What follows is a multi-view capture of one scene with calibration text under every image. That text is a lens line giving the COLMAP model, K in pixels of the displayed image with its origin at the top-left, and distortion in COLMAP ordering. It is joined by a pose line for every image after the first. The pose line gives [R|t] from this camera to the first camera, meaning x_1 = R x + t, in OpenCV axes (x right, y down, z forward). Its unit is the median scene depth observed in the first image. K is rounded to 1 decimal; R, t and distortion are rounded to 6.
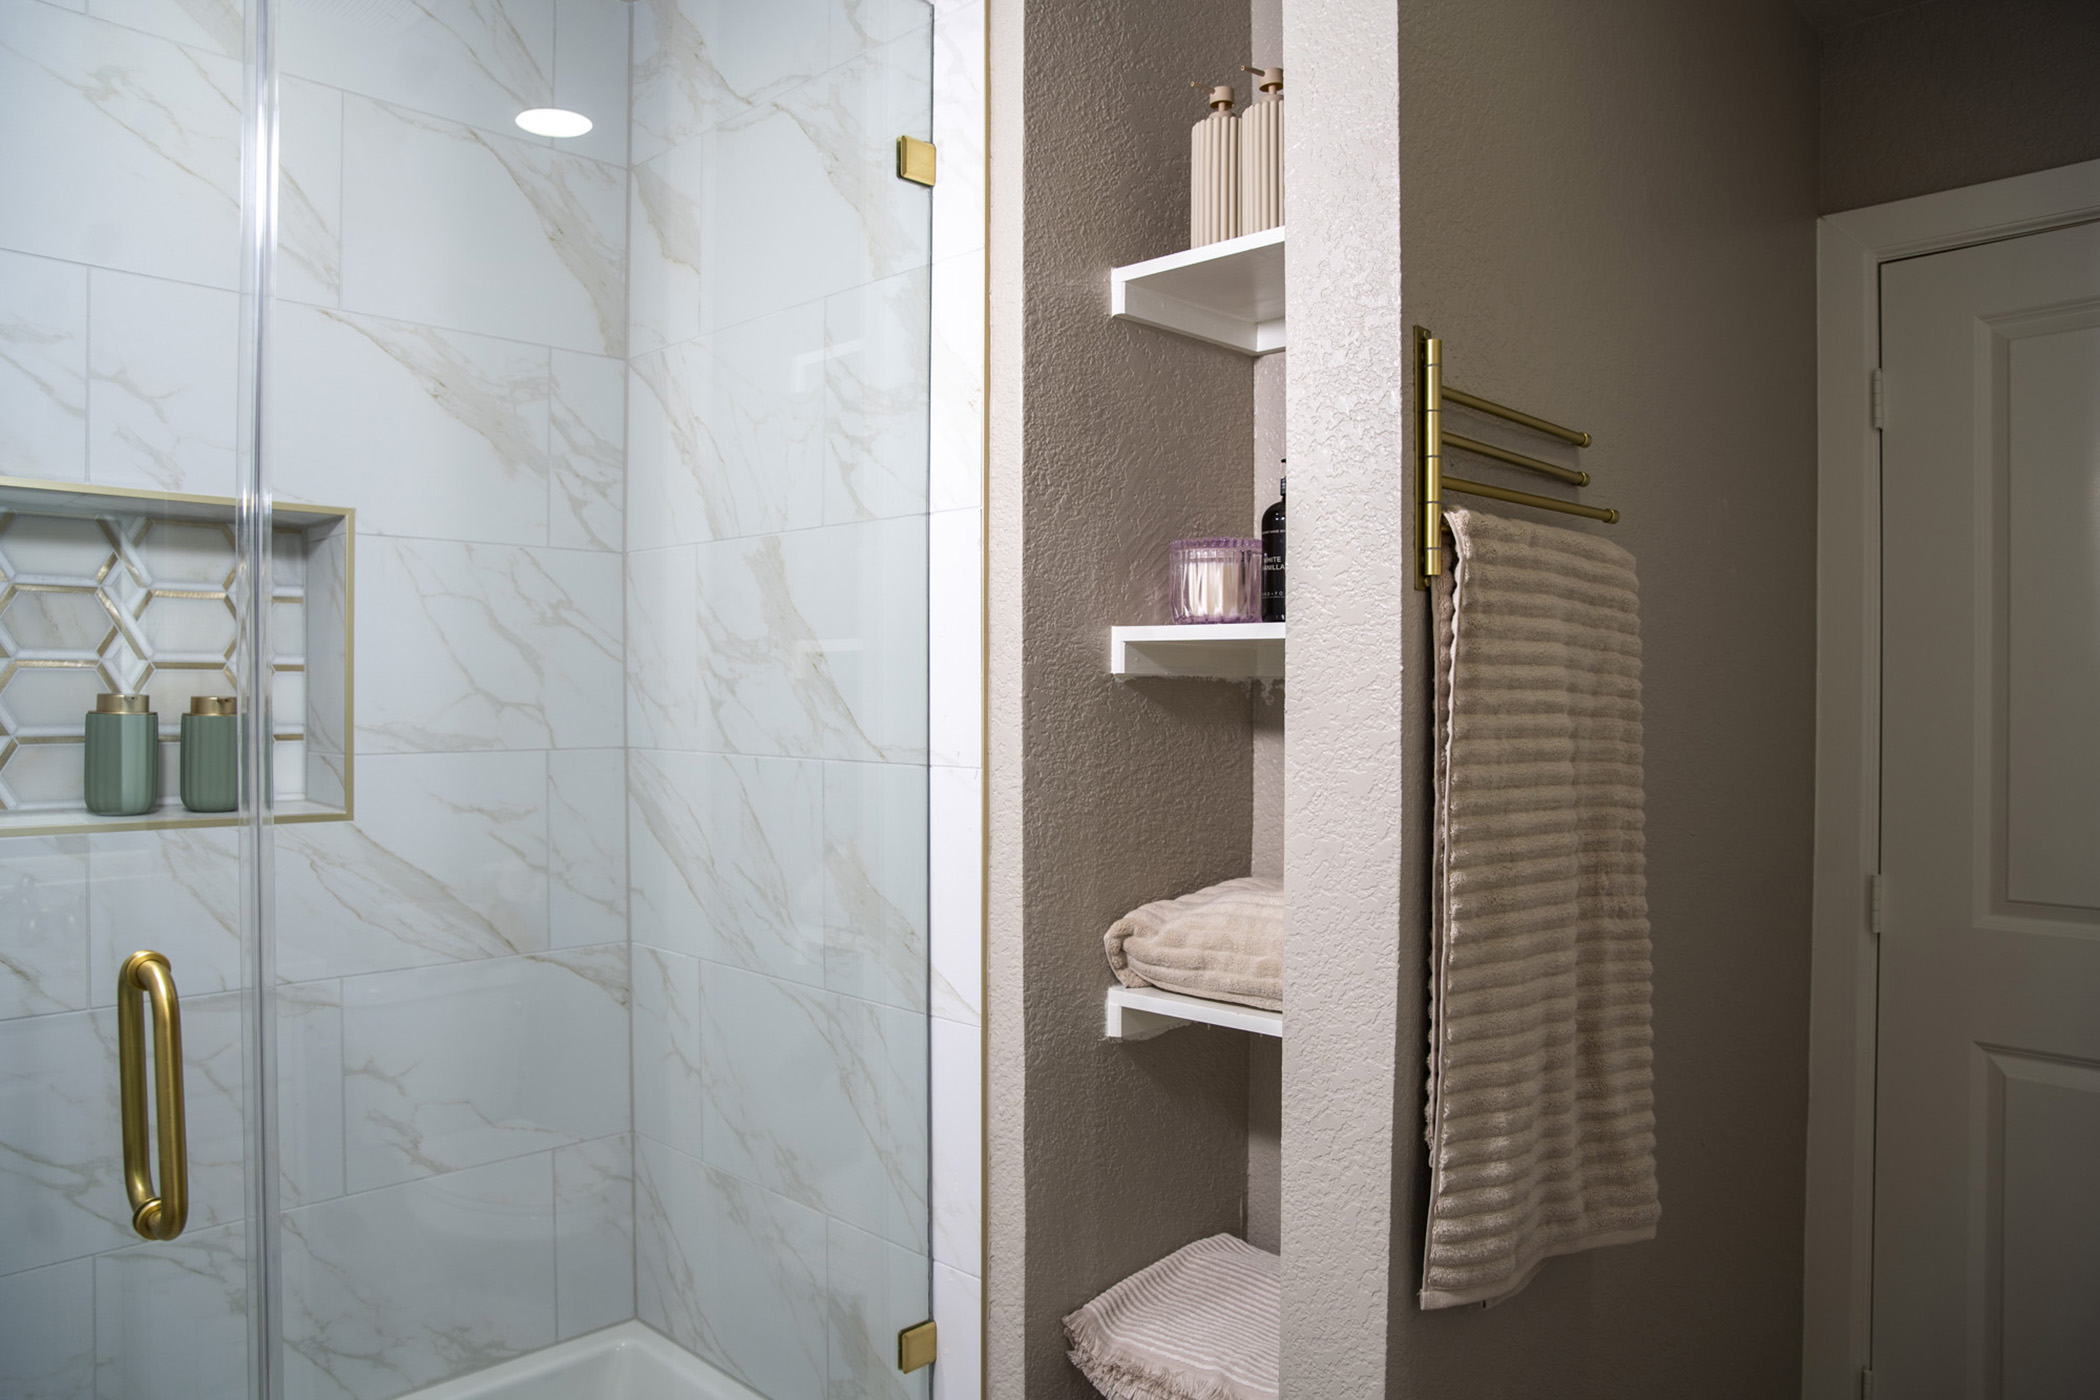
lens RADIAL K [[1476.3, 0, 1050.0], [0, 1476.3, 700.0], [0, 0, 1]] dist [-0.087833, 0.003038]
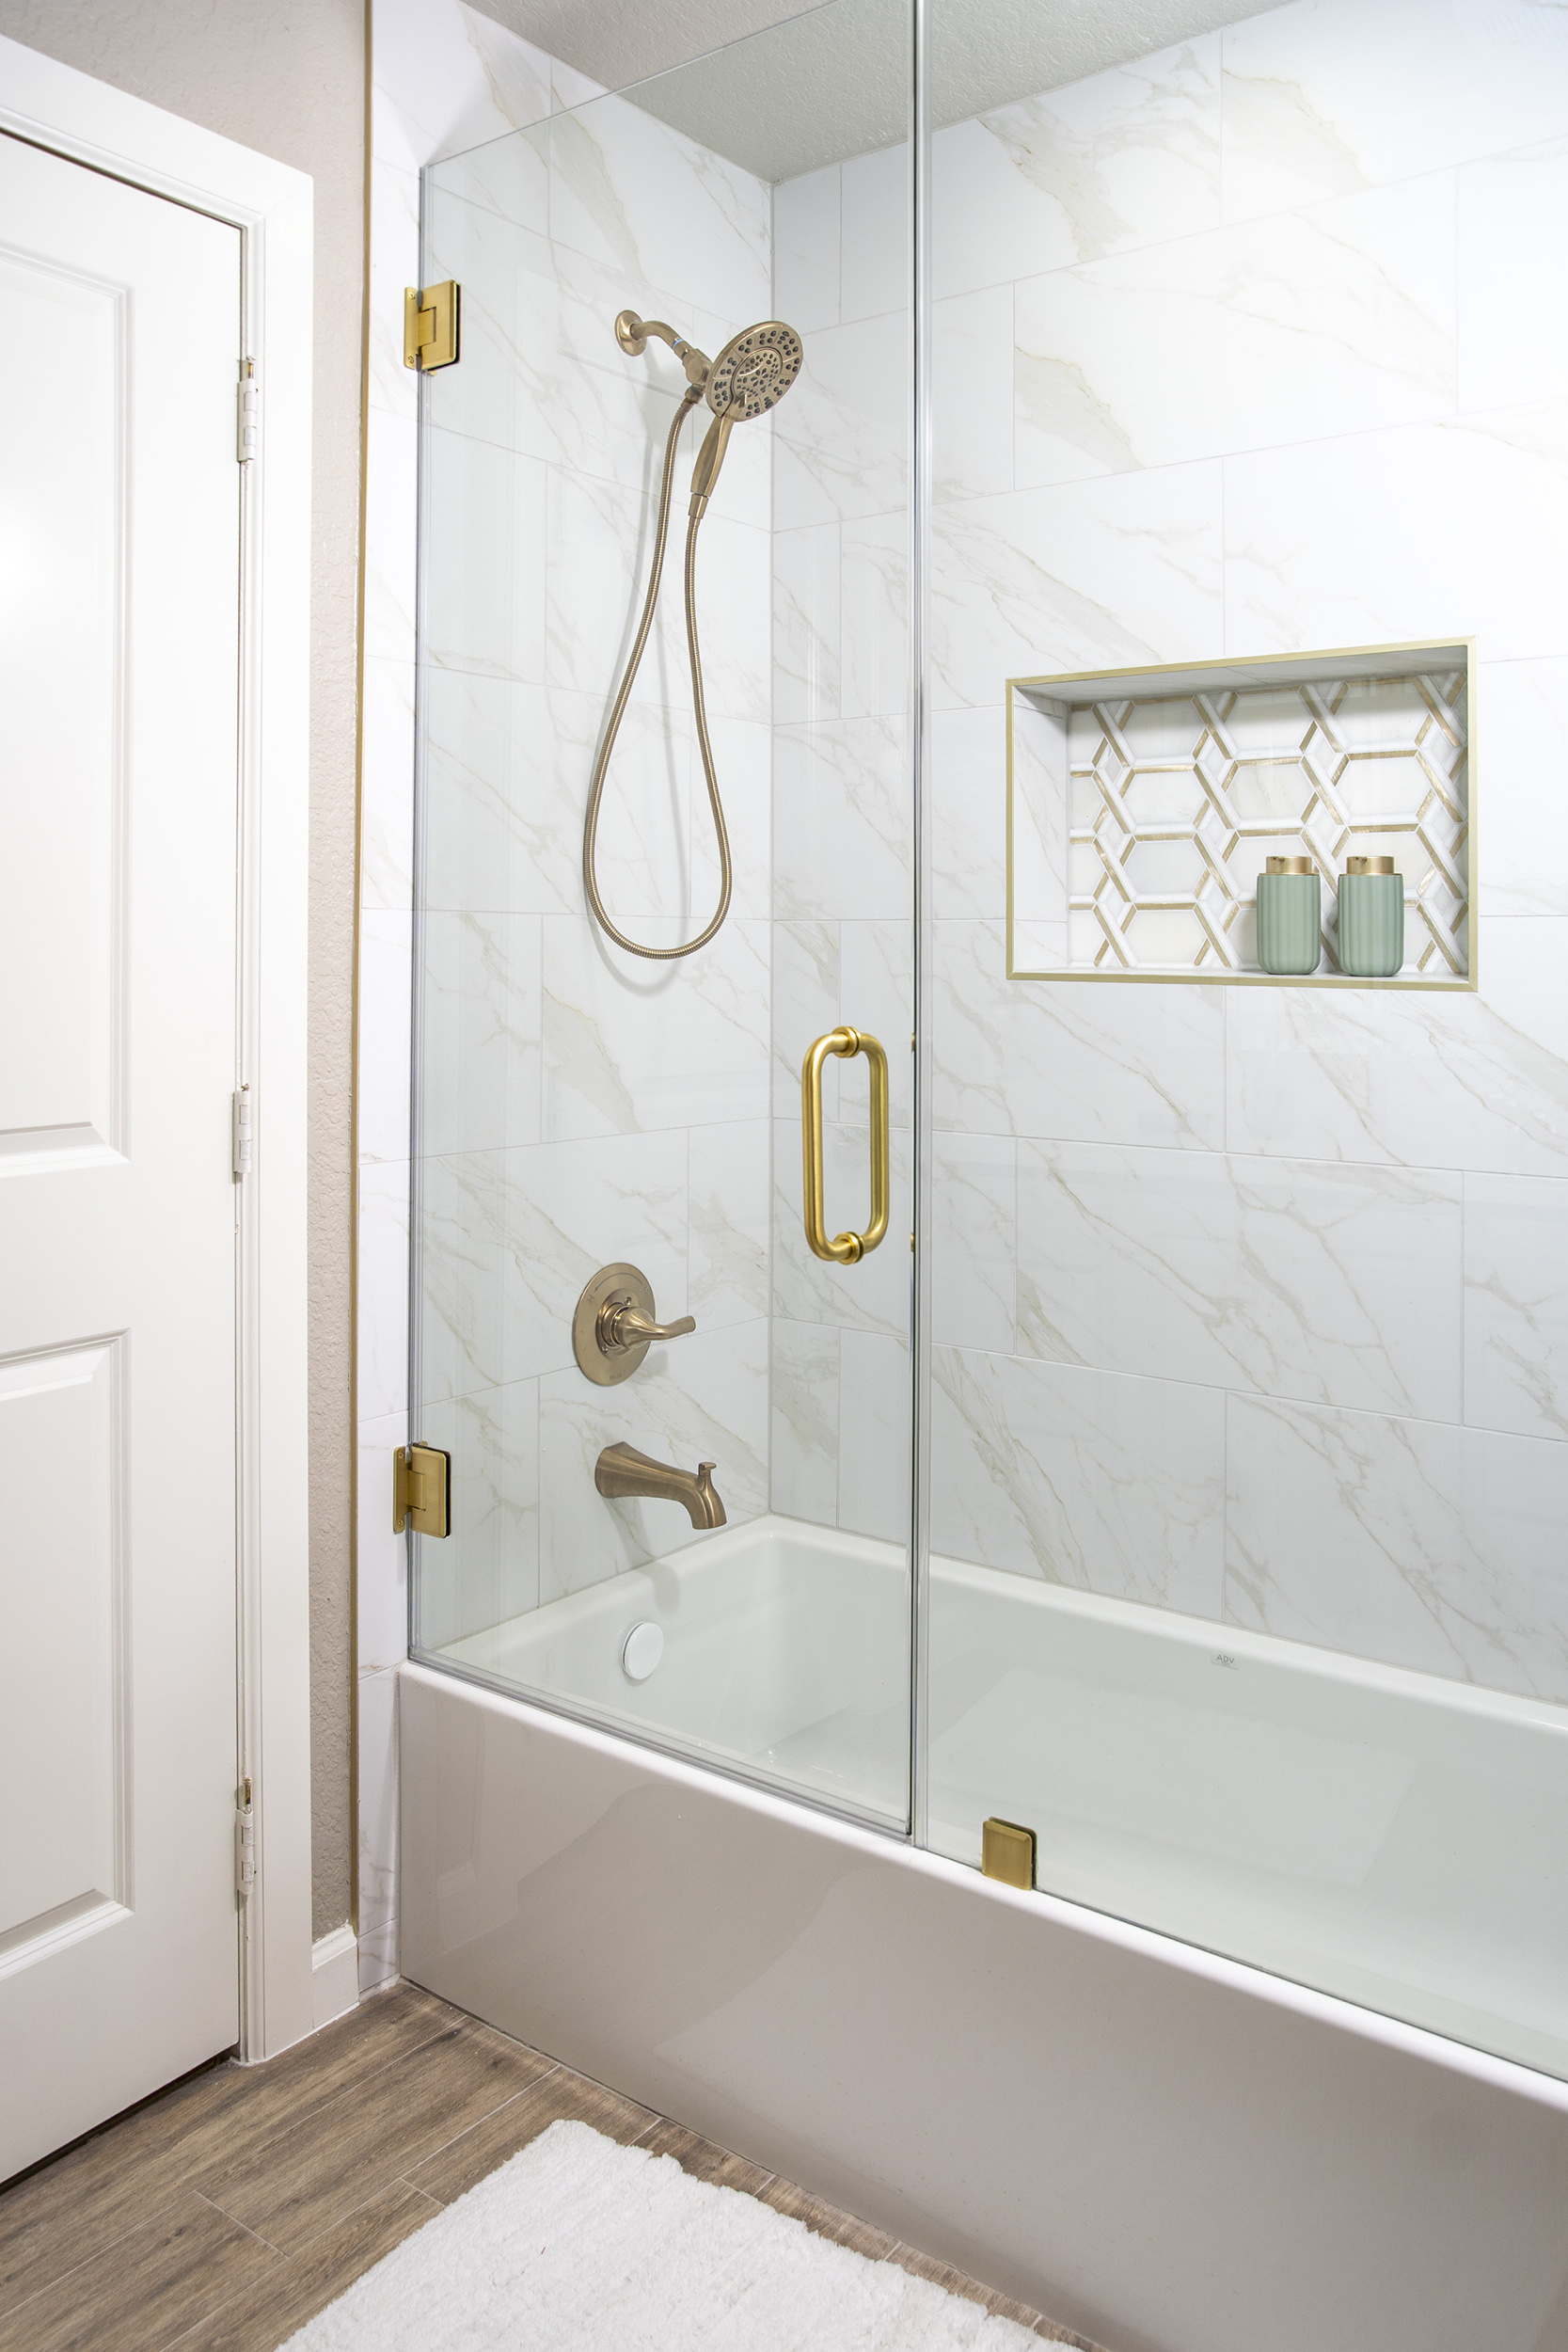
lens RADIAL K [[1653.3, 0, 784.0], [0, 1653.3, 1176.0], [0, 0, 1]] dist [-0.087833, 0.003038]
pose [[0.155045, 0.165693, -0.973913, 0.495775], [0.036408, 0.984206, 0.173241, 0.002905], [0.987236, -0.062319, 0.146564, 0.436753]]
